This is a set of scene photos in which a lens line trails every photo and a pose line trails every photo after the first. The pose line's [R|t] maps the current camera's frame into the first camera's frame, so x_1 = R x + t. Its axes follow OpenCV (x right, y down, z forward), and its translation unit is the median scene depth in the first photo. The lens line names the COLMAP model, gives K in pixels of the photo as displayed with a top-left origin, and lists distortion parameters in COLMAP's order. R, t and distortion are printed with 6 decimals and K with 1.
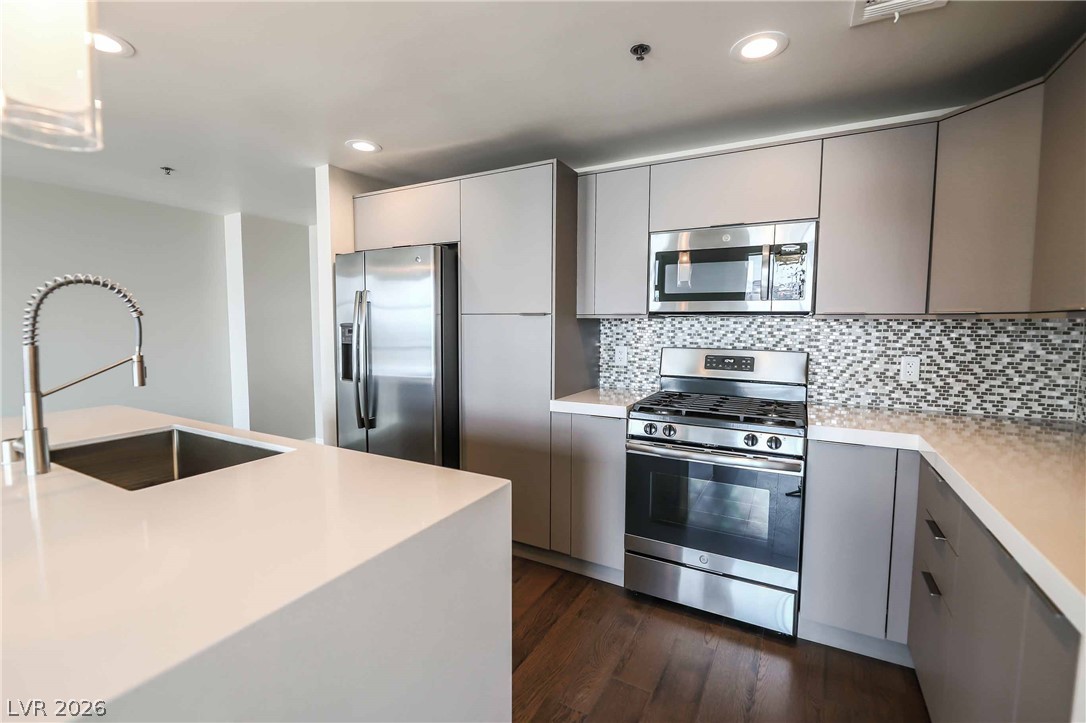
lens RADIAL K [[476.3, 0, 548.8], [0, 476.3, 359.5], [0, 0, 1]] dist [0.004341, -0.000763]
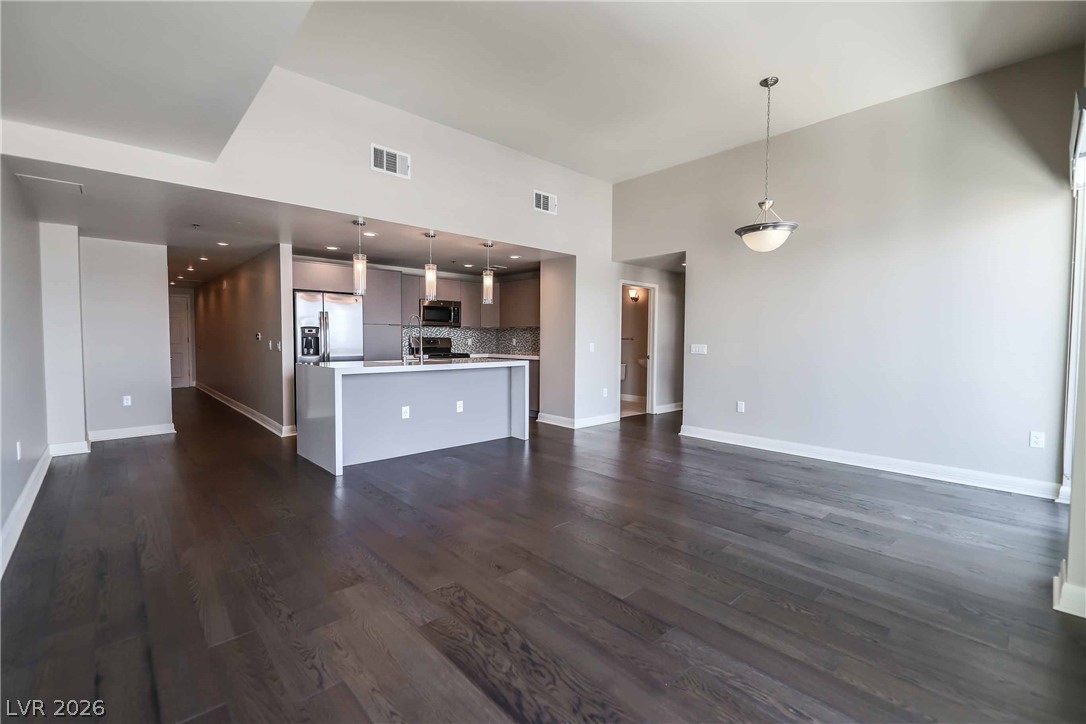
lens RADIAL K [[476.3, 0, 548.8], [0, 476.3, 360.0], [0, 0, 1]] dist [0.004341, -0.000763]
pose [[0.320477, -0.045754, 0.946151, -2.233926], [0.065797, 0.997496, 0.025950, 0.087408], [-0.944968, 0.053937, 0.322685, -0.678204]]
